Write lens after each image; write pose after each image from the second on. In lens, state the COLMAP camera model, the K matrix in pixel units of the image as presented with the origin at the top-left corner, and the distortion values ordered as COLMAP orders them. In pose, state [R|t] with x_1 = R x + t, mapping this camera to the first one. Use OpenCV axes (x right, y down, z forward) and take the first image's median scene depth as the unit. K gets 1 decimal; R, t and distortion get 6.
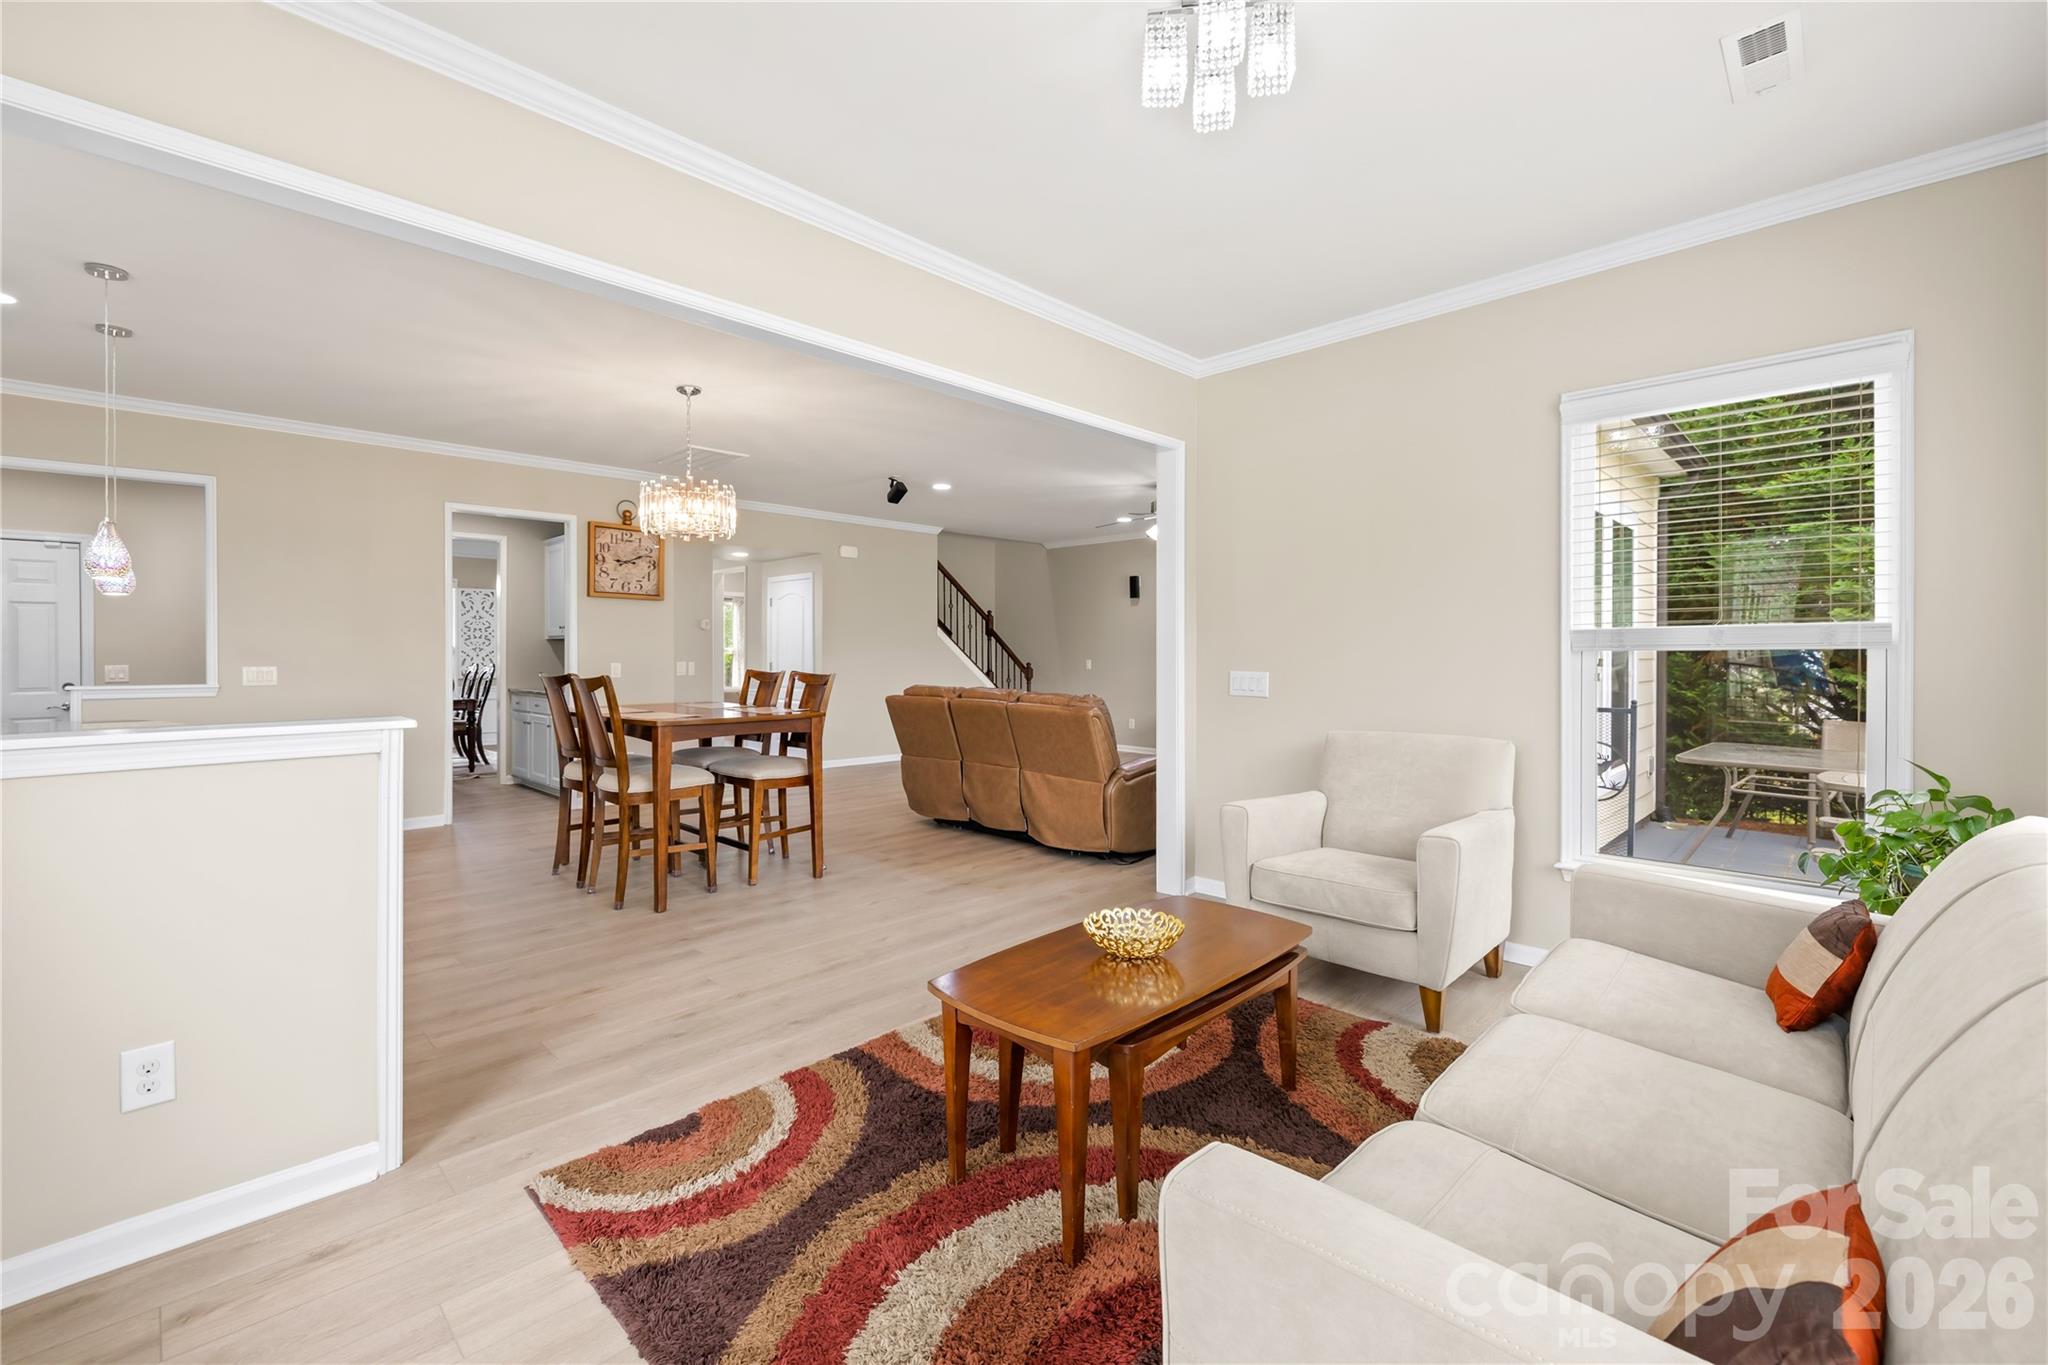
lens RADIAL K [[861.2, 0, 996.3], [0, 861.2, 661.7], [0, 0, 1]] dist [0.000220, -0.000624]
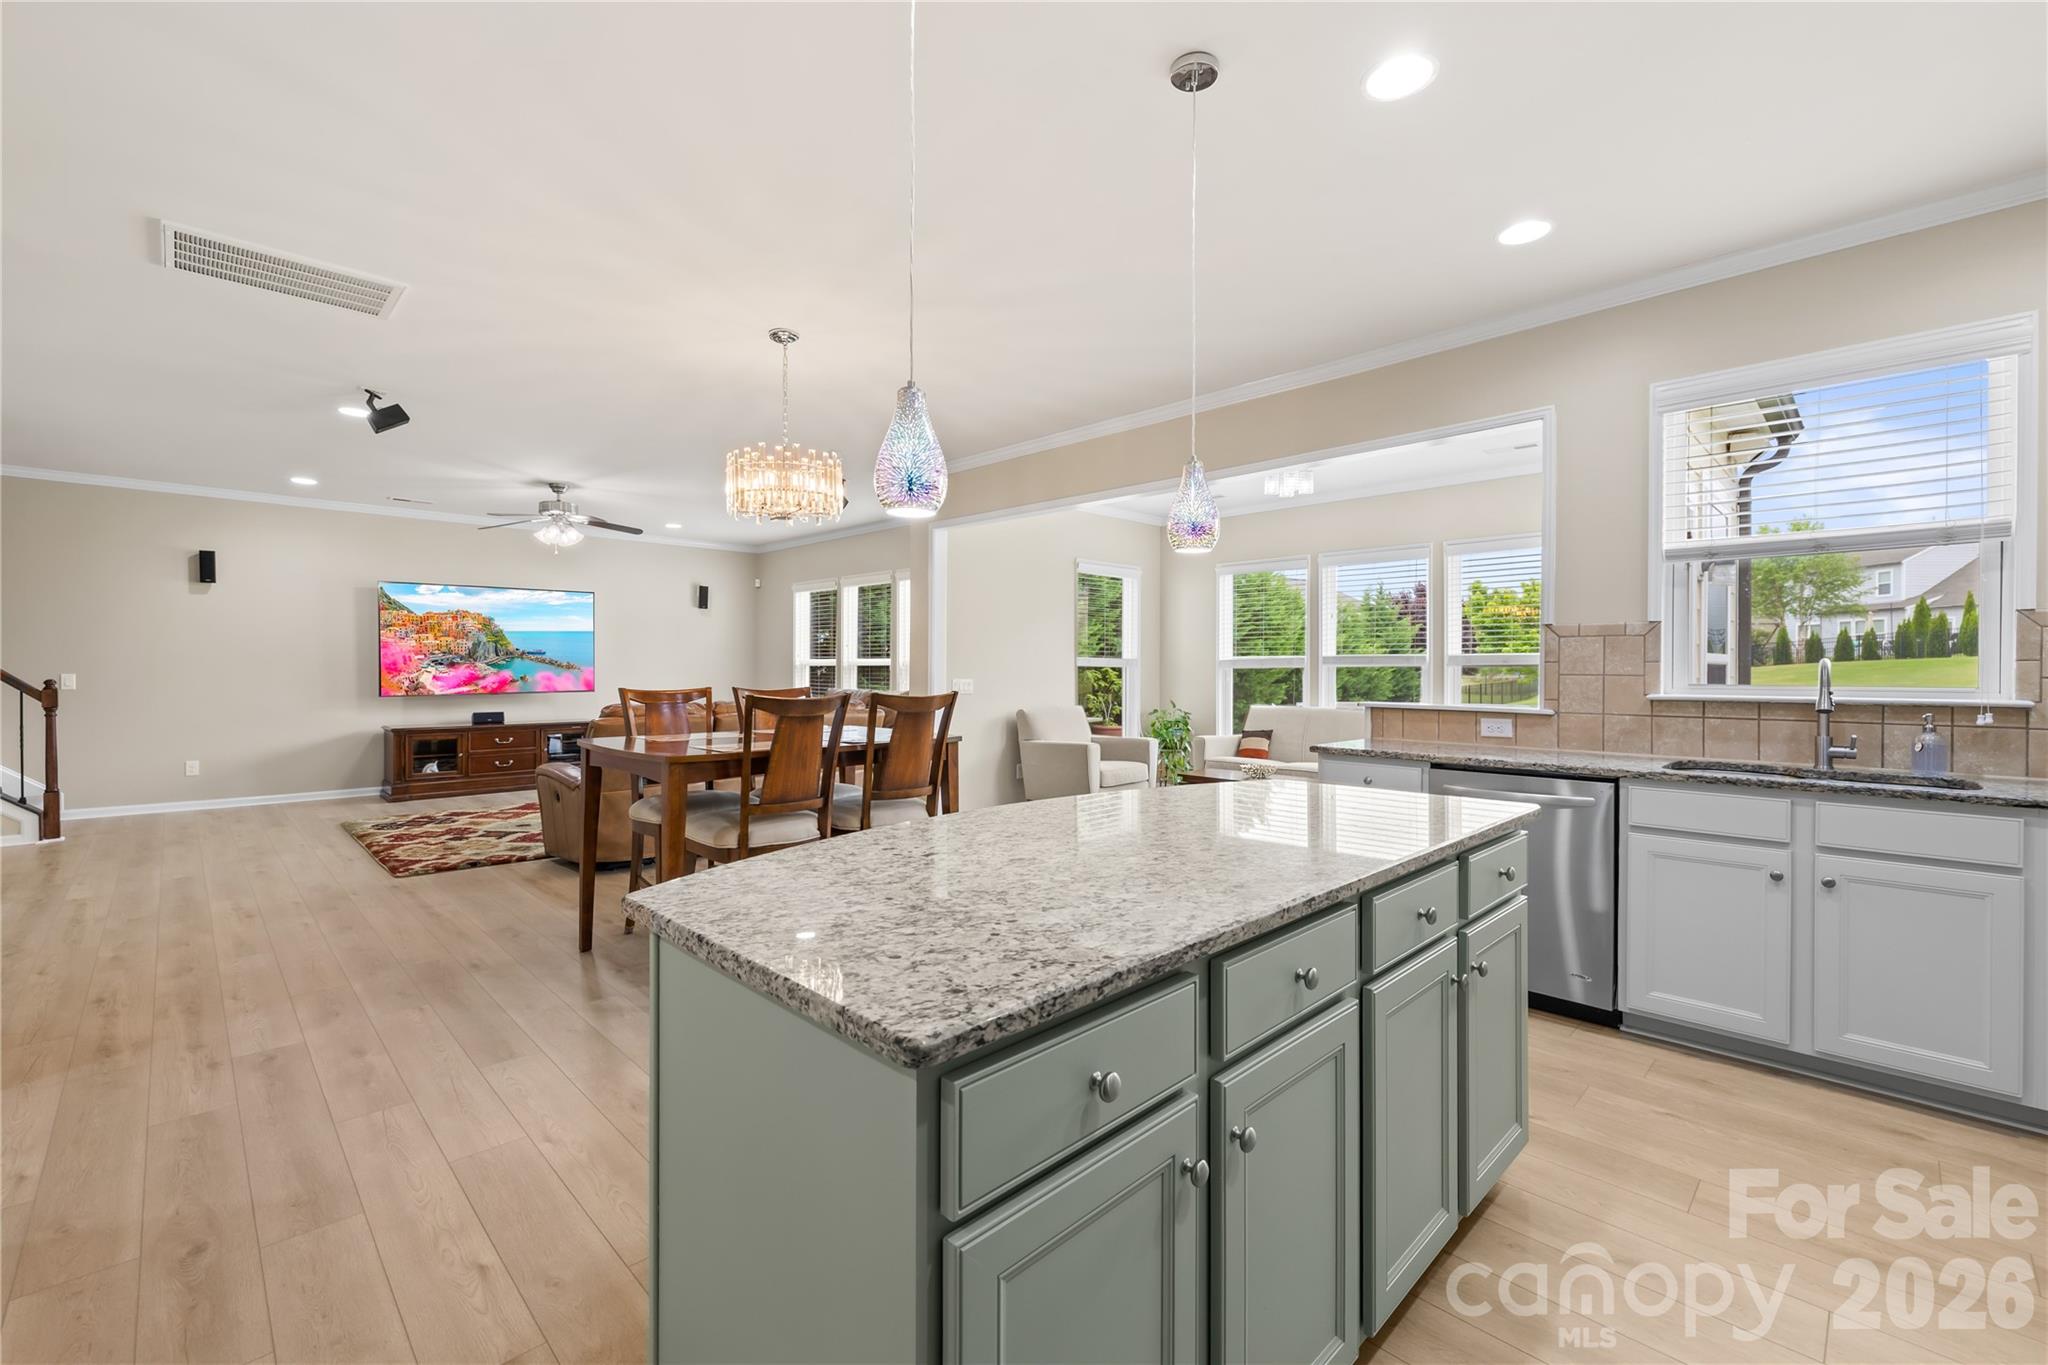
lens RADIAL K [[861.2, 0, 1015.0], [0, 861.2, 671.0], [0, 0, 1]] dist [0.000220, -0.000624]
pose [[0.014117, -0.003105, 0.999896, -1.037793], [0.001942, 0.999993, 0.003078, -0.007448], [-0.999898, 0.001898, 0.014123, 0.696944]]
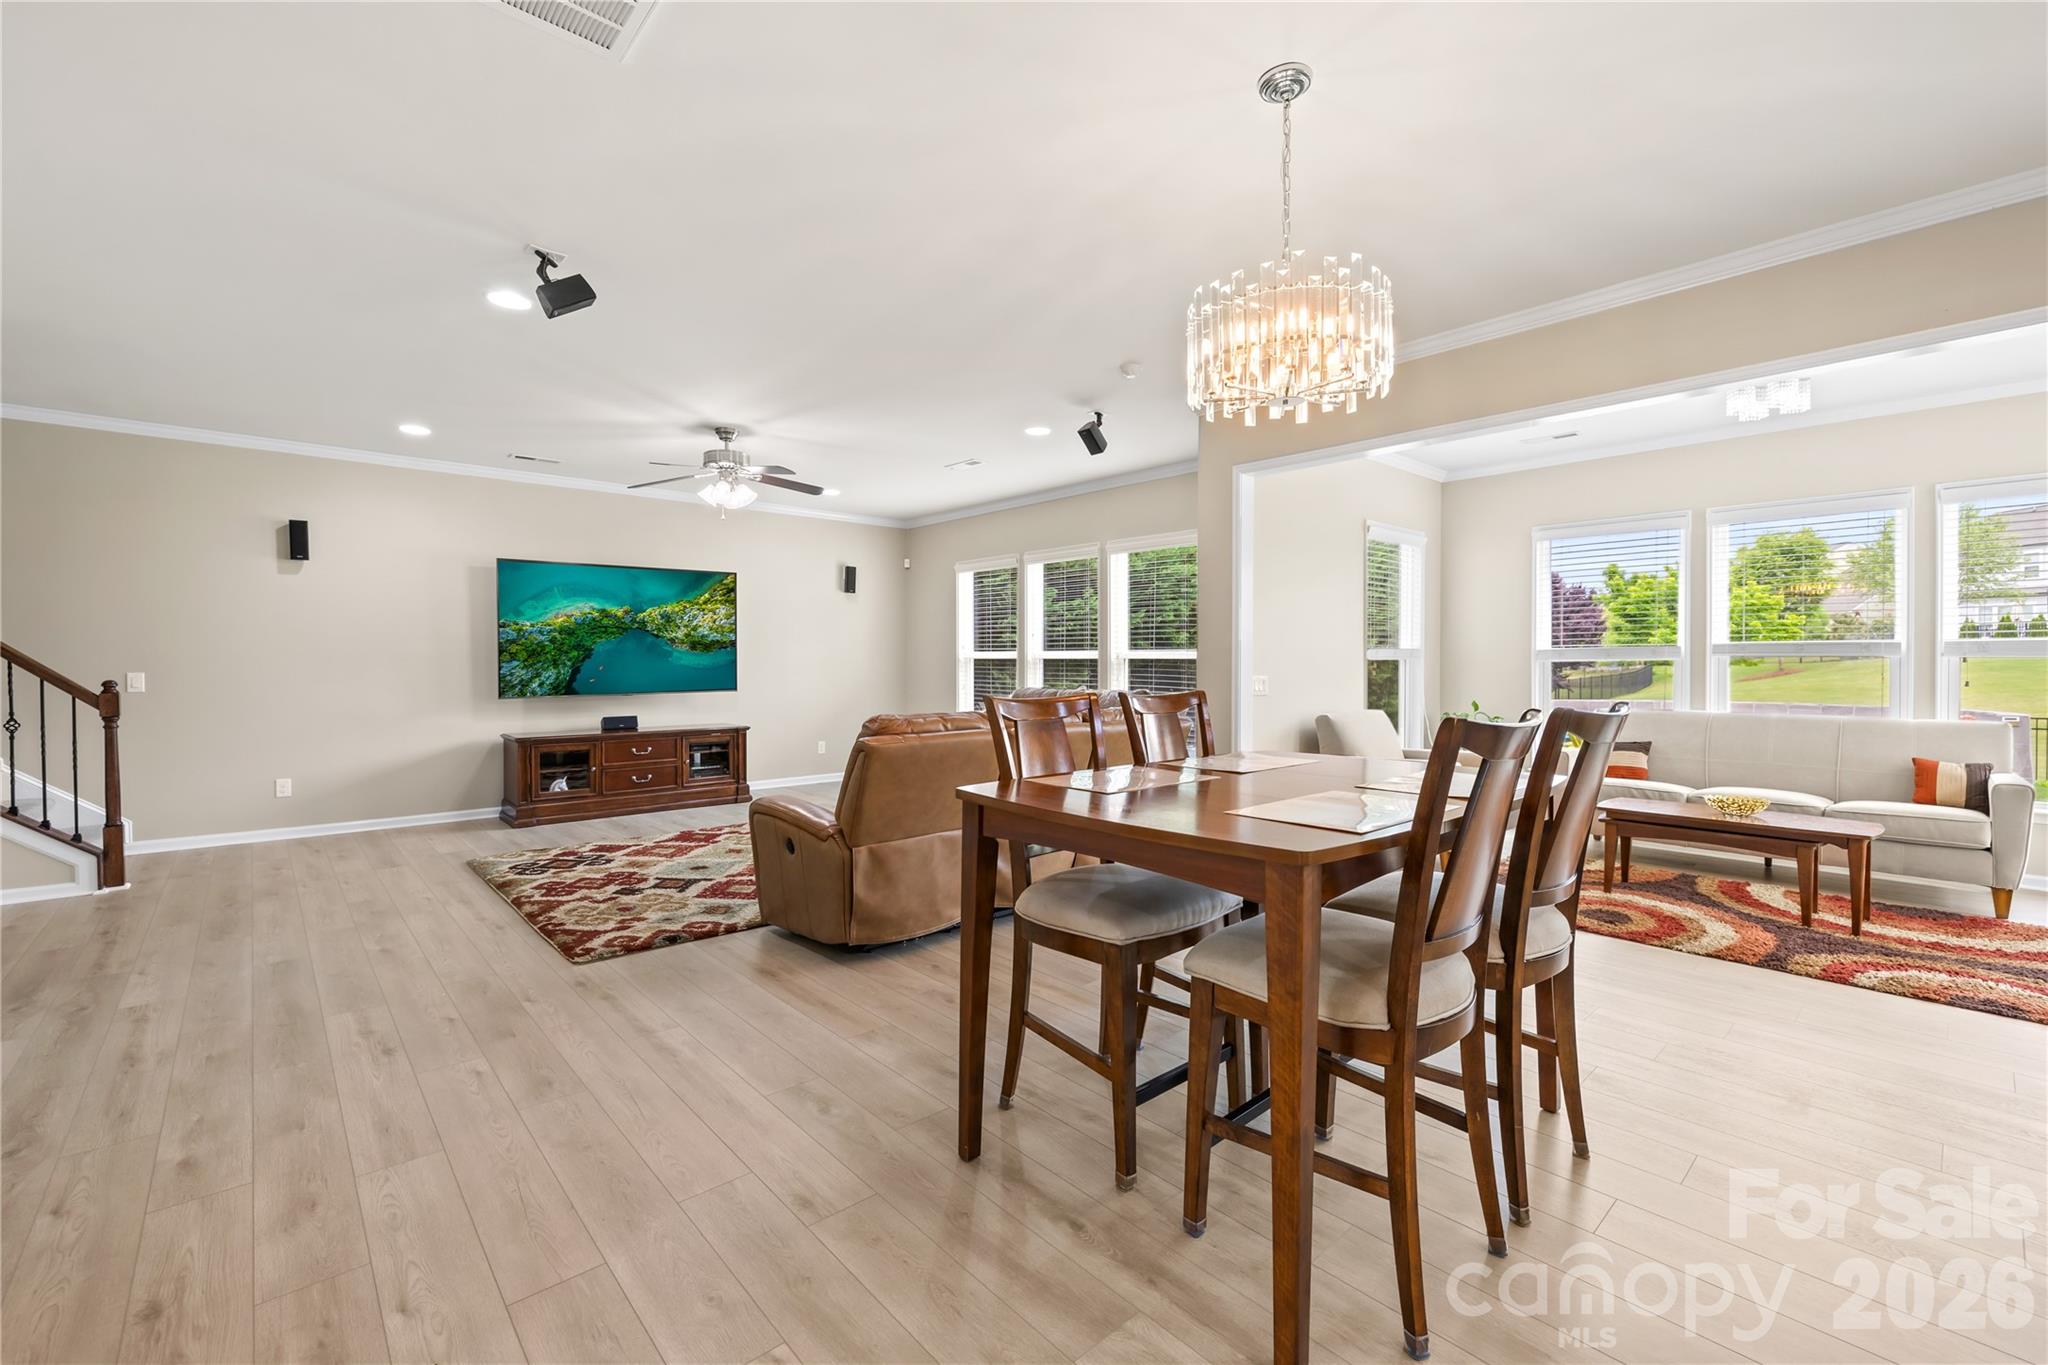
lens RADIAL K [[861.2, 0, 1014.8], [0, 861.2, 670.3], [0, 0, 1]] dist [0.000220, -0.000624]
pose [[0.062668, -0.009493, 0.997989, -0.739384], [0.005631, 0.999942, 0.009158, -0.008177], [-0.998019, 0.005046, 0.062718, 1.009034]]
